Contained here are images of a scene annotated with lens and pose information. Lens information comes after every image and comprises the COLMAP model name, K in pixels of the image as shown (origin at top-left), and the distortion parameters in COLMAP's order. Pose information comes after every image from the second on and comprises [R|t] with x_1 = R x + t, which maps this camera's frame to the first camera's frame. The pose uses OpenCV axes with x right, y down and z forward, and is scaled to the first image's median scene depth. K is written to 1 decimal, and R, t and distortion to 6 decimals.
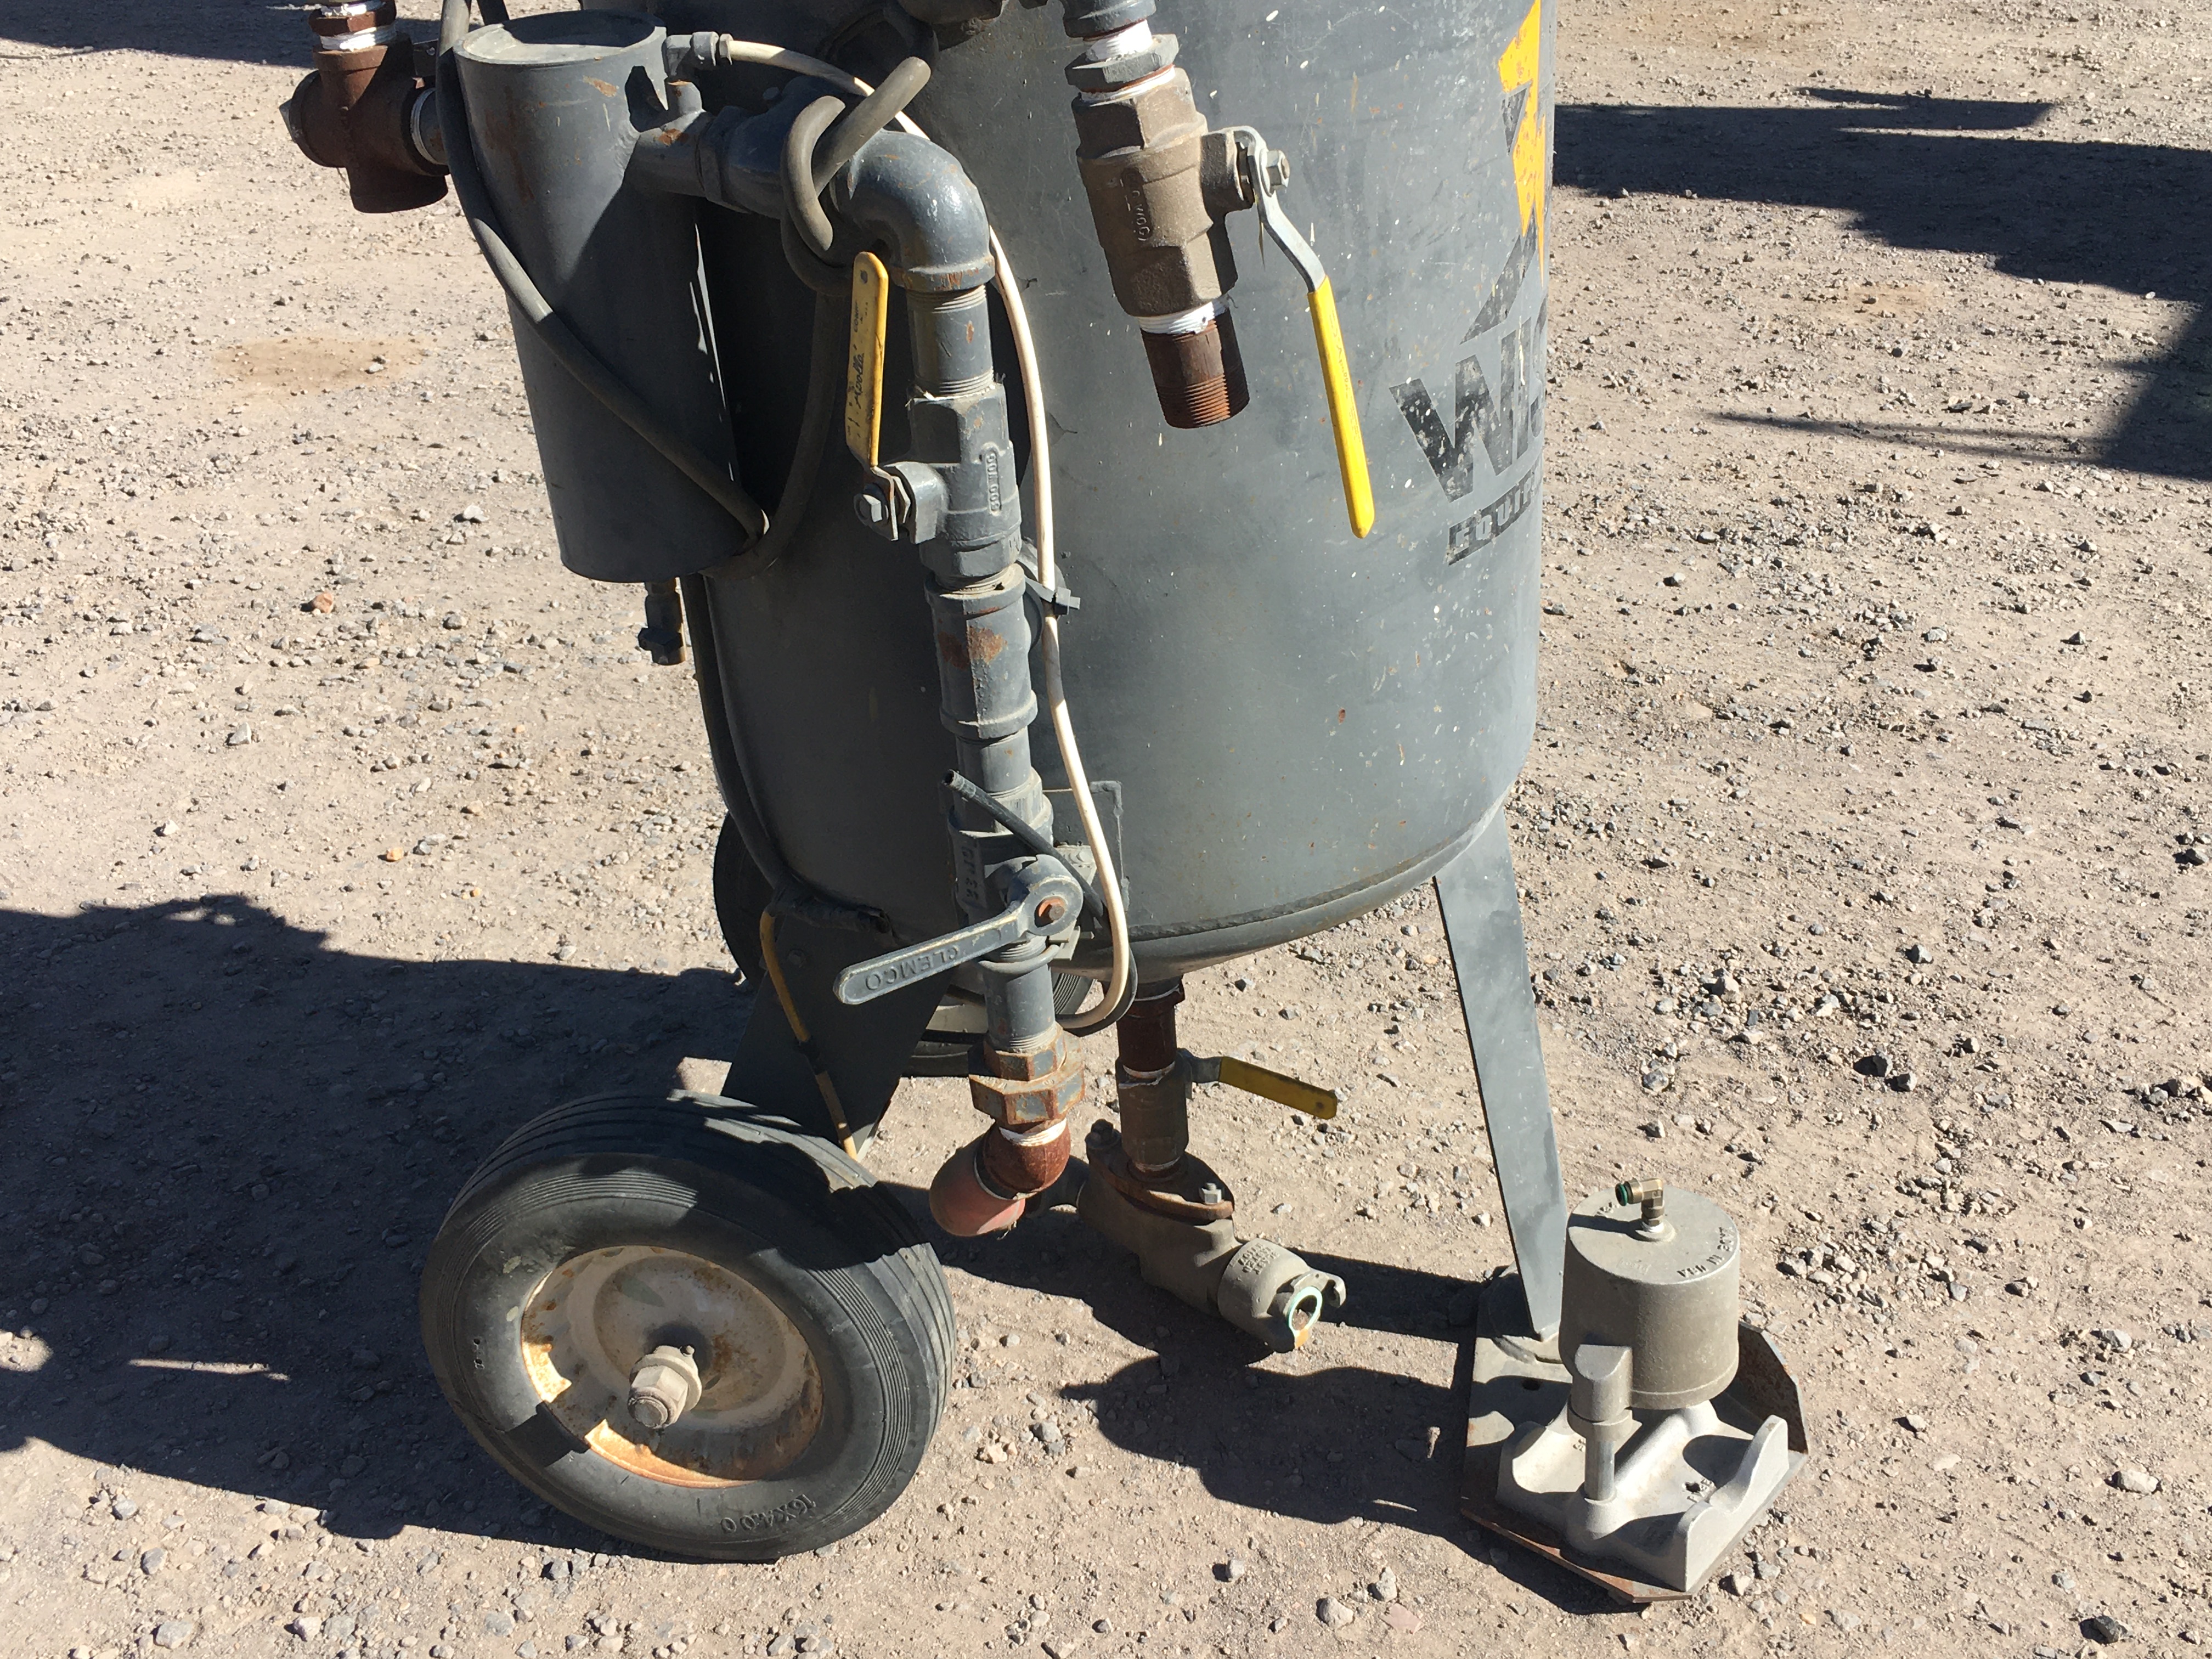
lens RADIAL K [[2325.1, 0, 1106.0], [0, 2325.1, 806.2], [0, 0, 1]] dist [0.049876, 0.000000]
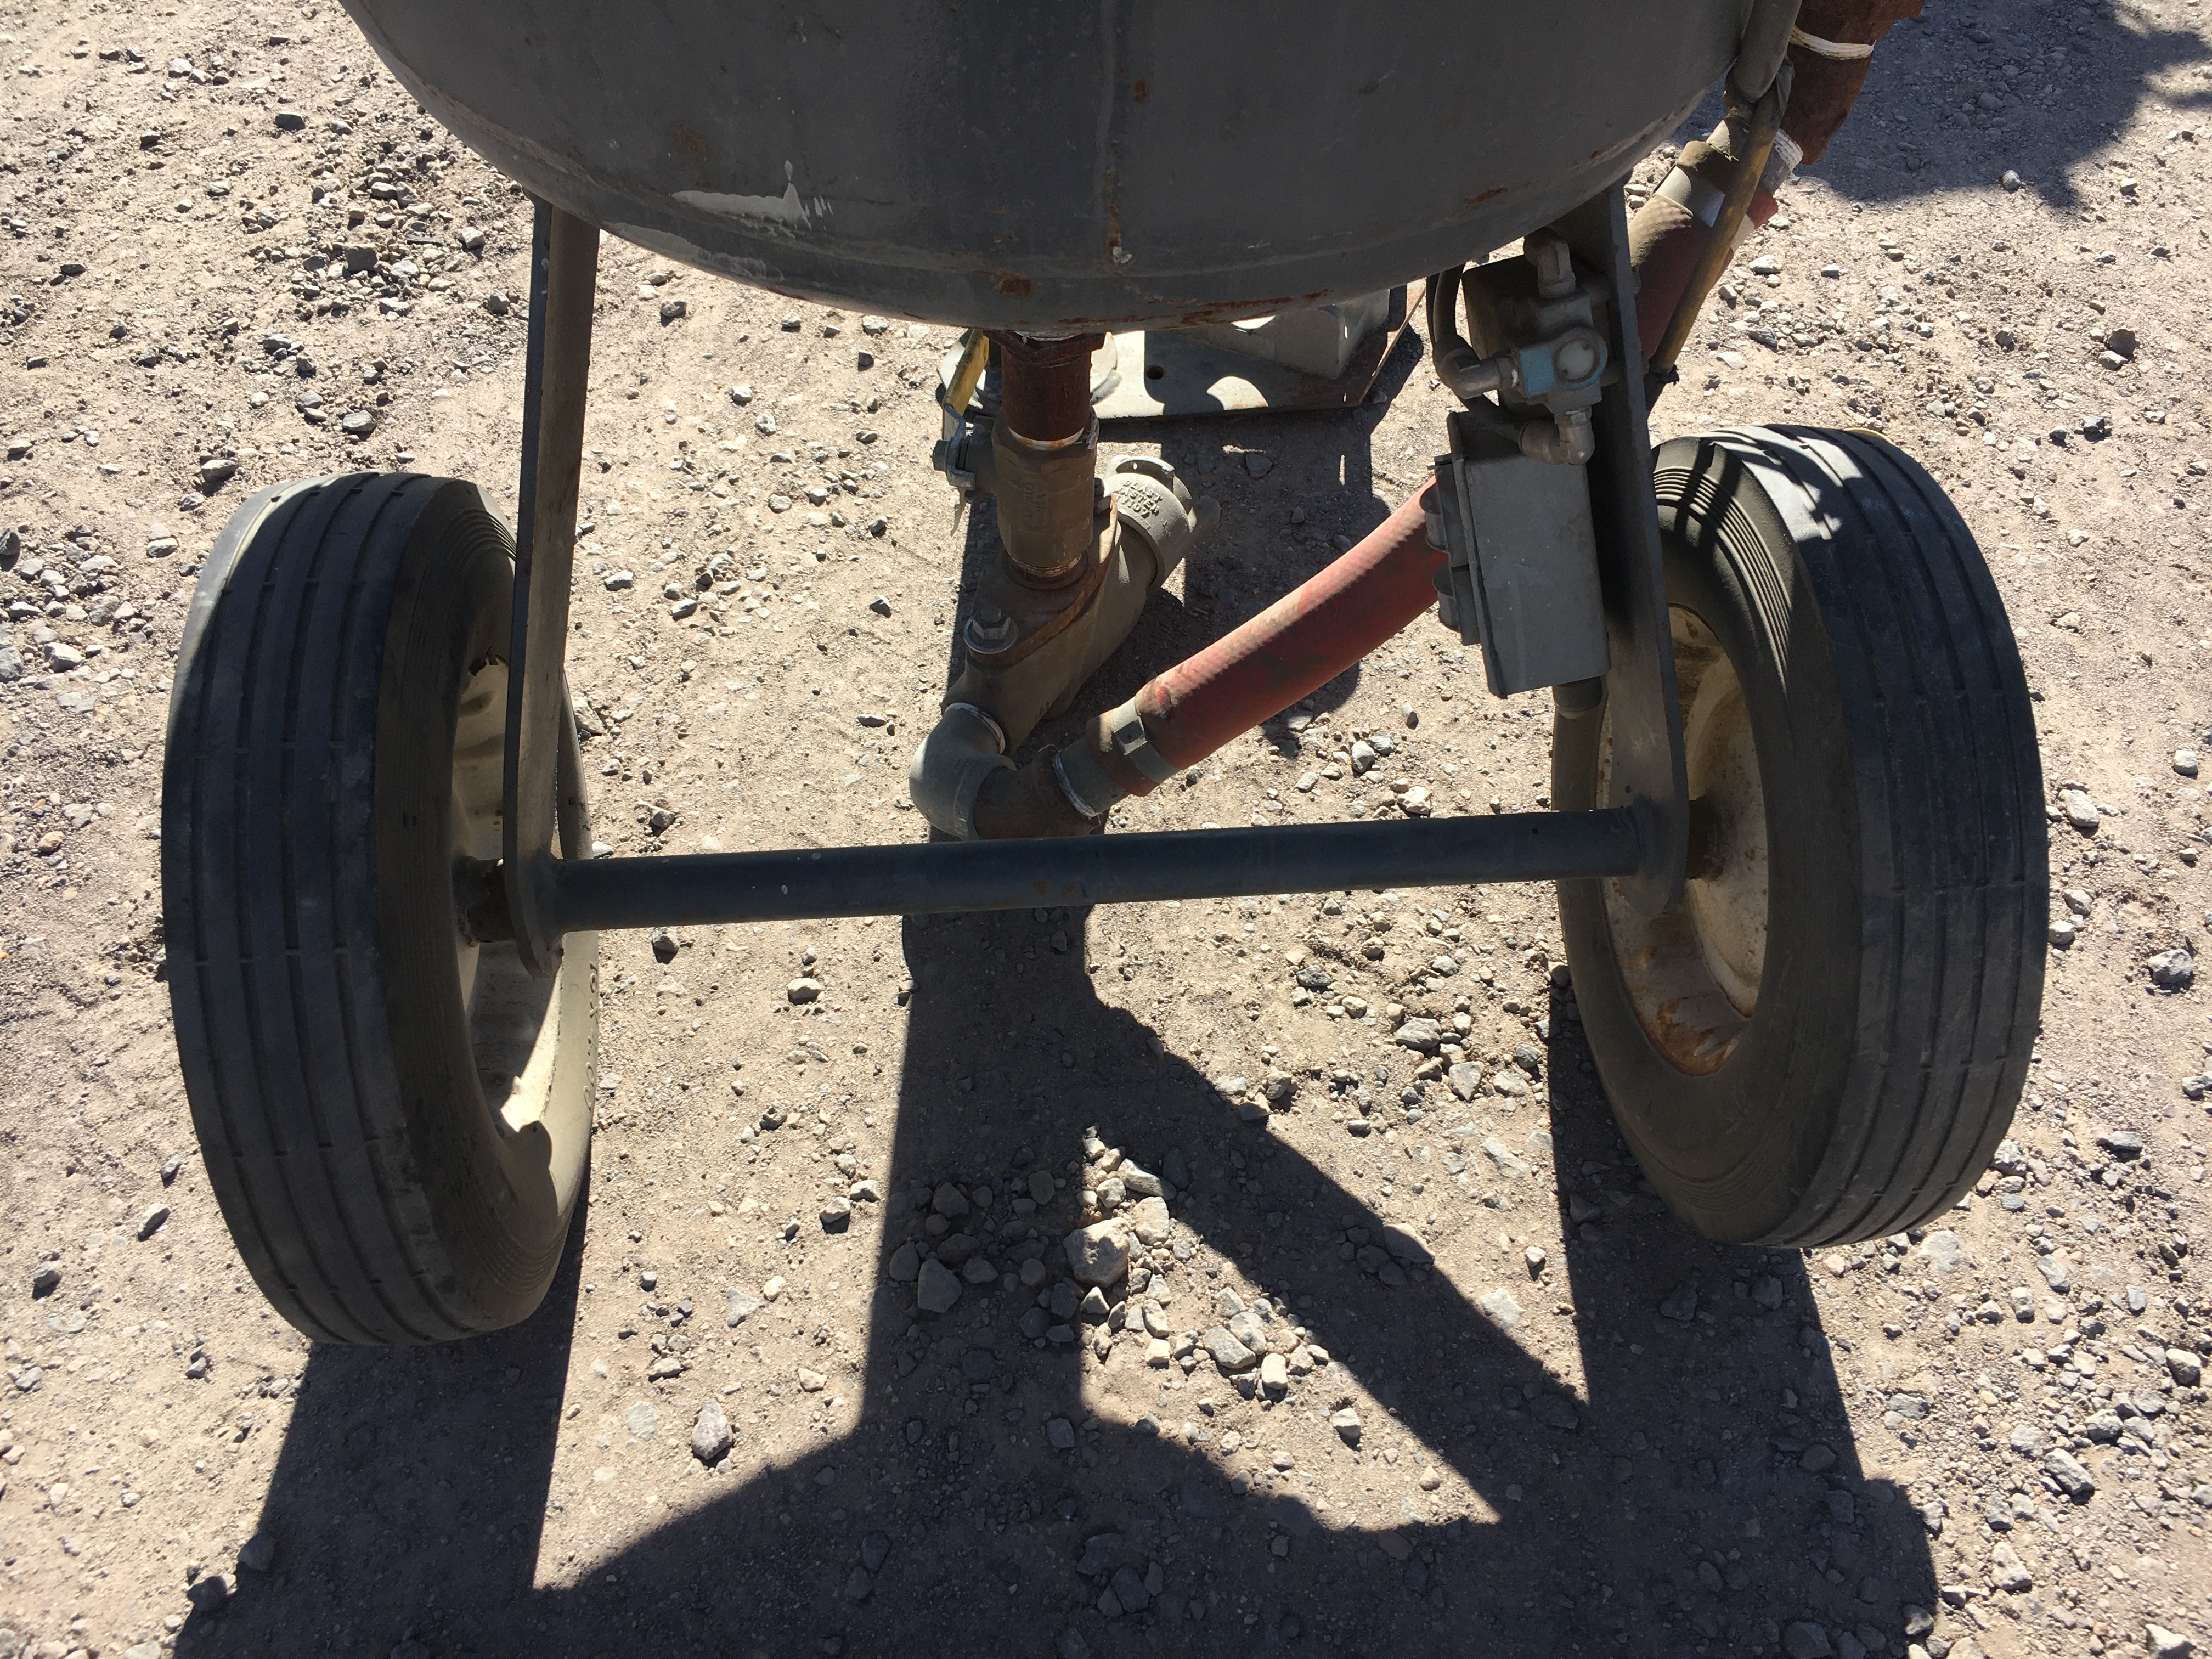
lens RADIAL K [[1889.3, 0, 1103.3], [0, 1889.3, 839.3], [0, 0, 1]] dist [0.057731, -0.061749]
pose [[-0.274778, -0.721095, 0.636018, -0.454985], [0.446615, 0.490071, 0.748576, -0.252821], [-0.851488, 0.489747, 0.187391, 1.020519]]
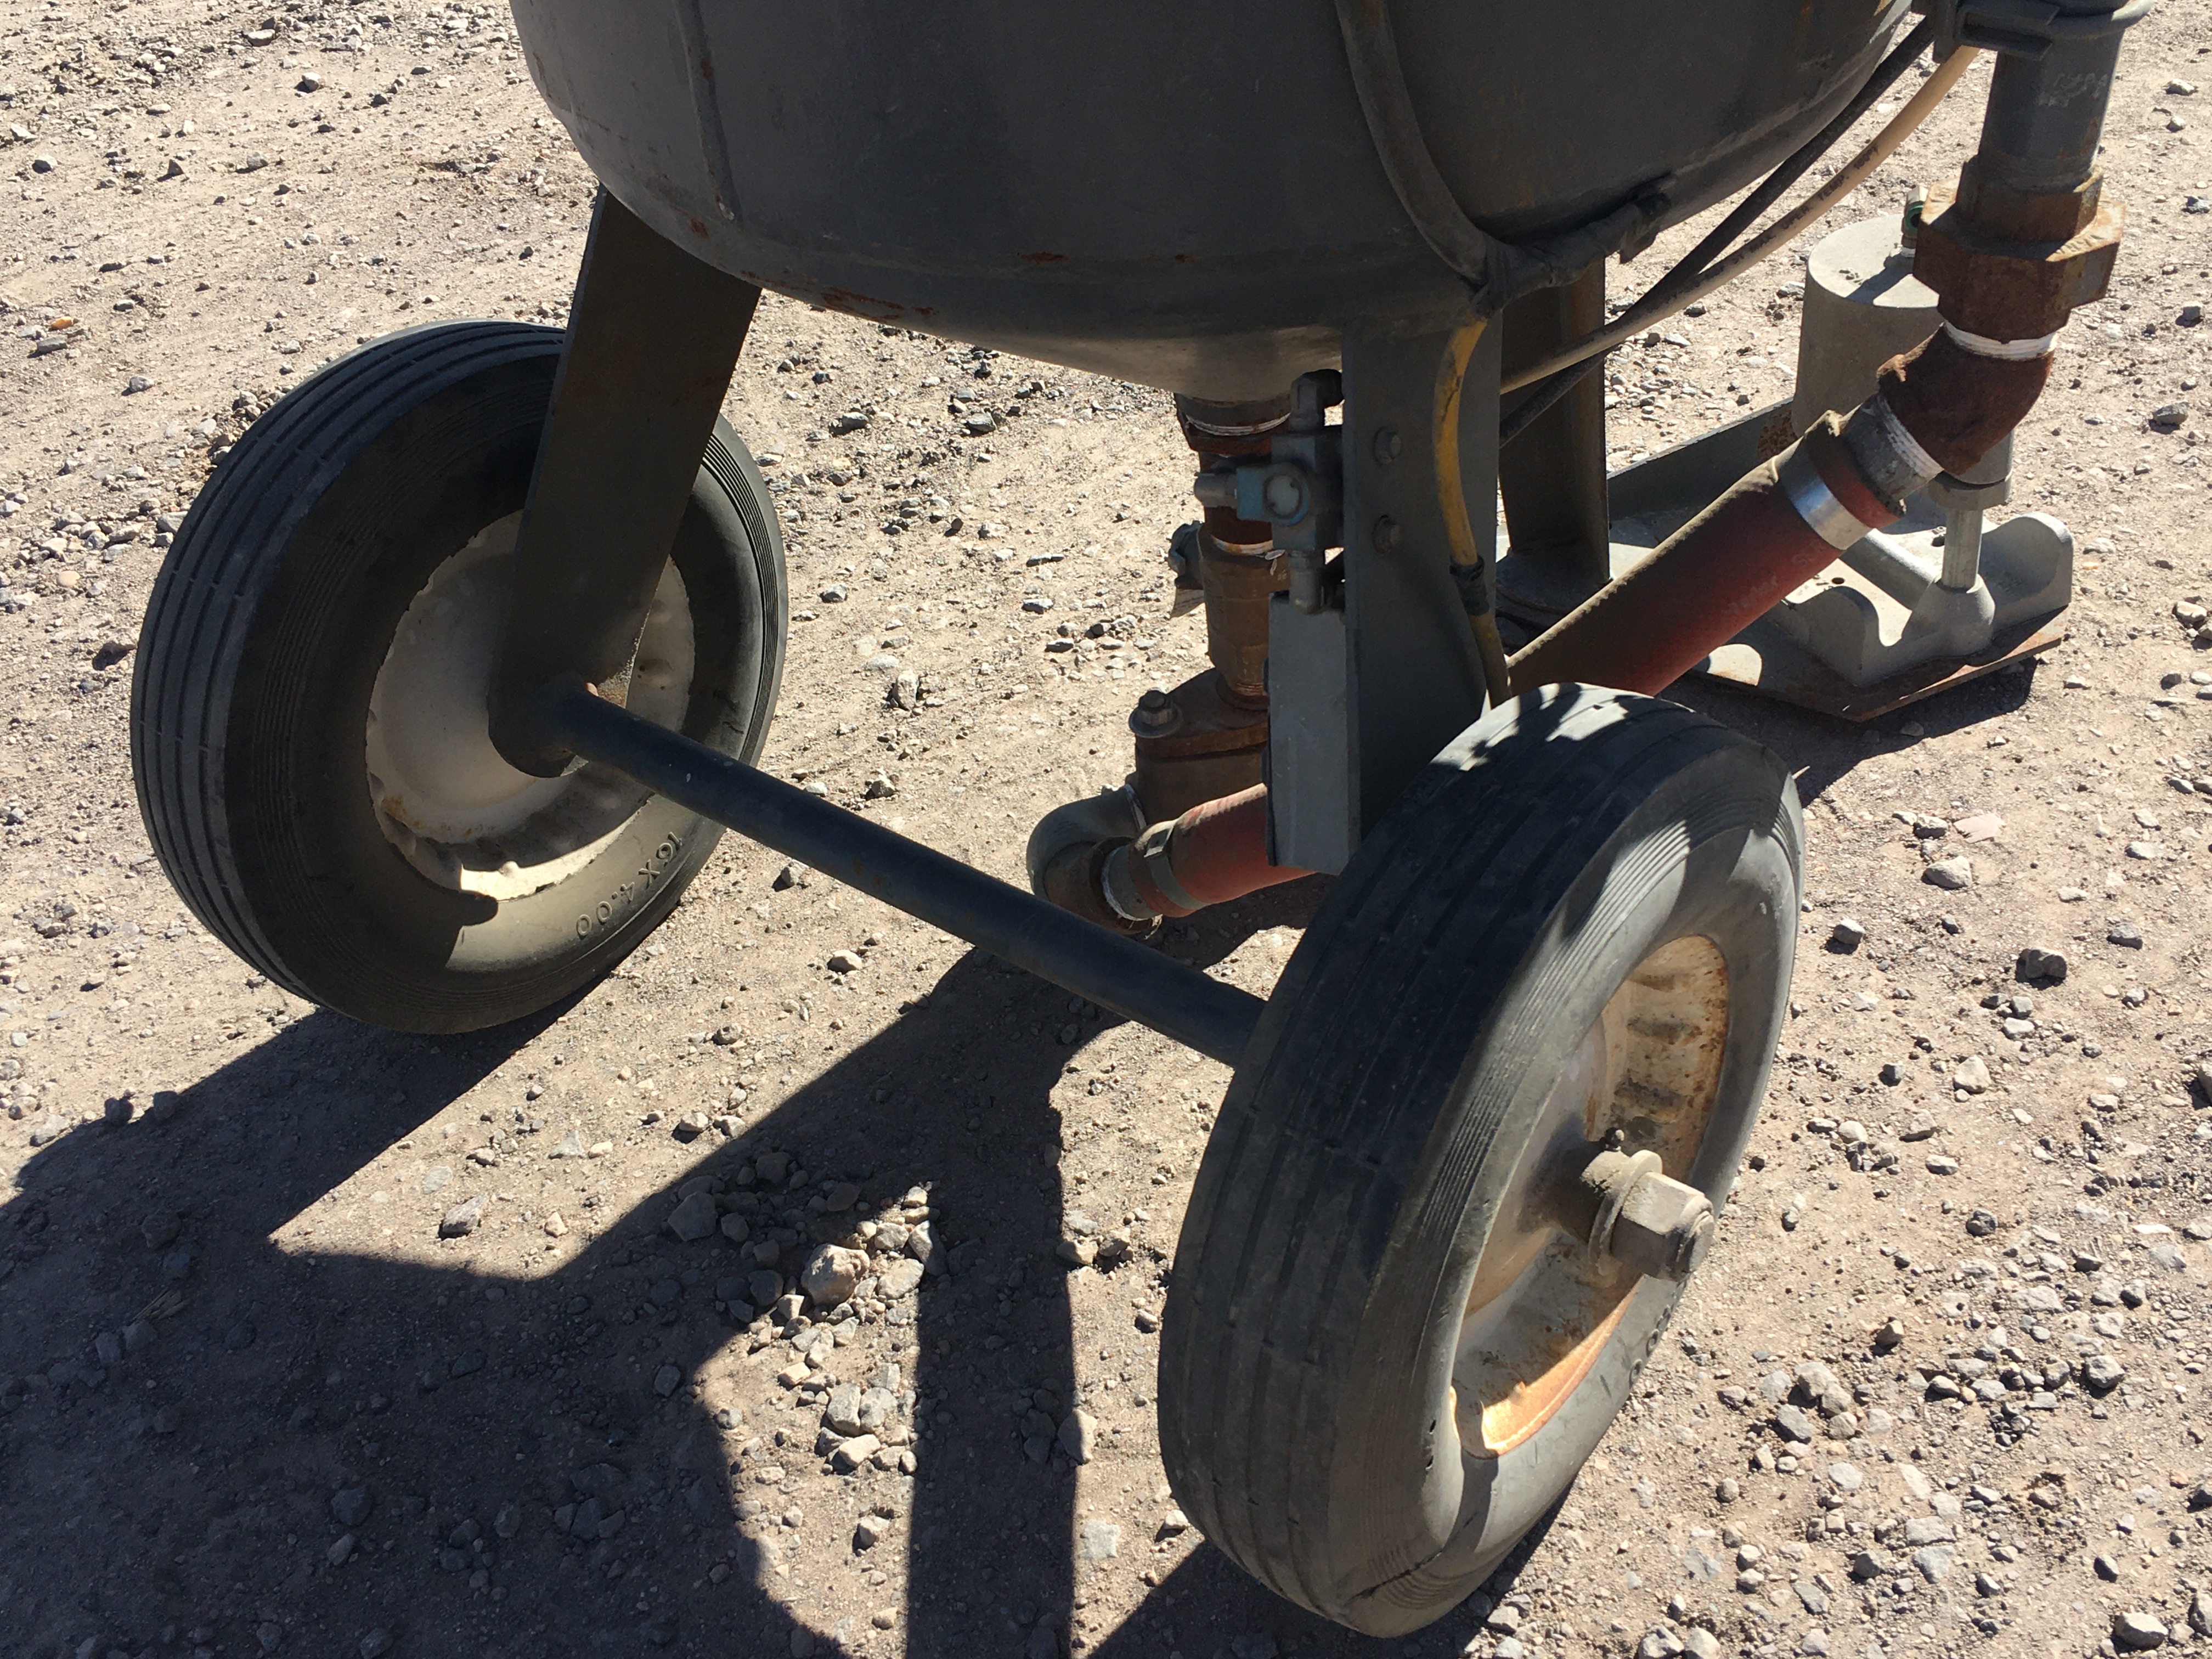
lens RADIAL K [[2325.1, 0, 1100.9], [0, 2325.1, 814.6], [0, 0, 1]] dist [0.049876, 0.000000]
pose [[0.450862, -0.561948, 0.693497, -0.543399], [0.484264, 0.806658, 0.338809, -0.074163], [-0.749808, 0.183080, 0.635823, 0.679419]]
